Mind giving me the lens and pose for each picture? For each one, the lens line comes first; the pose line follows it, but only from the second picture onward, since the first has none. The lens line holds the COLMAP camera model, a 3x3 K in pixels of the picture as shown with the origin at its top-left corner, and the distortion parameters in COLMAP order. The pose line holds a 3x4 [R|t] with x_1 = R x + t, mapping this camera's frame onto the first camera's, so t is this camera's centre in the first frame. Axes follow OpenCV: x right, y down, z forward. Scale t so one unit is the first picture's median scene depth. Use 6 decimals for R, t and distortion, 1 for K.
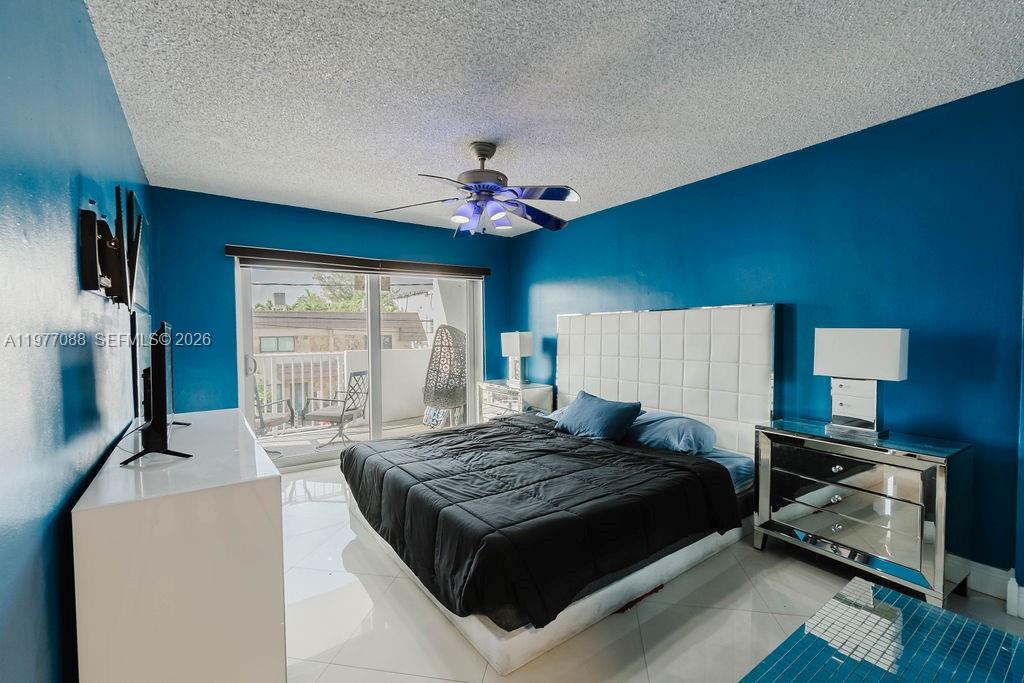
lens RADIAL K [[436.3, 0, 510.7], [0, 436.3, 346.1], [0, 0, 1]] dist [-0.001081, 0.000041]
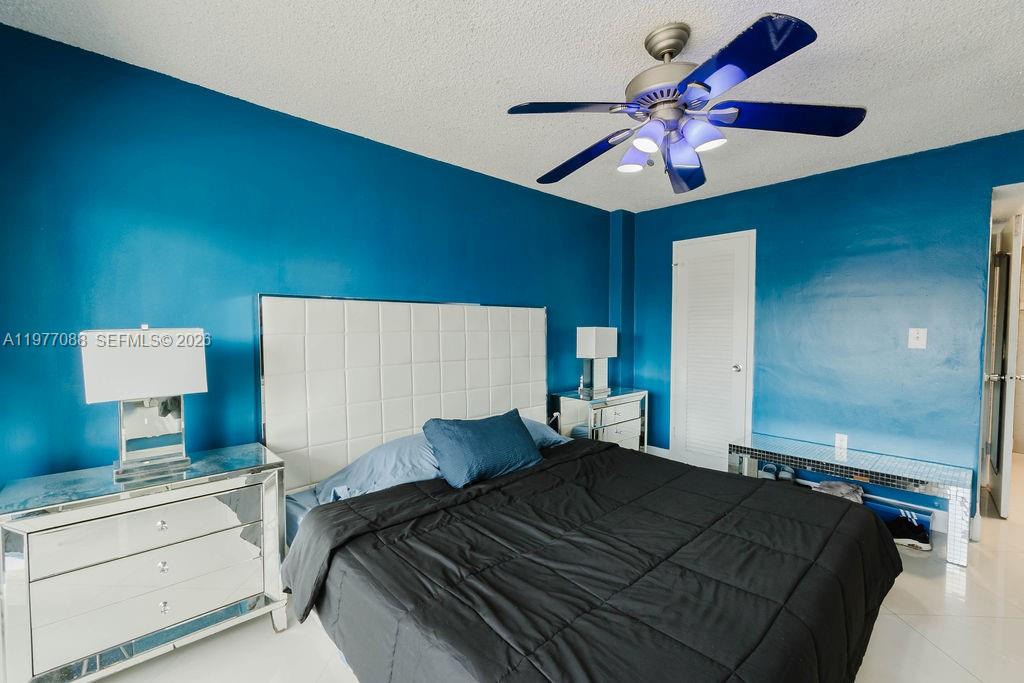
lens RADIAL K [[436.3, 0, 510.7], [0, 436.3, 346.1], [0, 0, 1]] dist [-0.001081, 0.000041]
pose [[-0.125478, -0.027218, 0.991723, -0.711963], [0.036179, 0.998833, 0.031991, -0.031208], [-0.991436, 0.039894, -0.124347, 1.403158]]
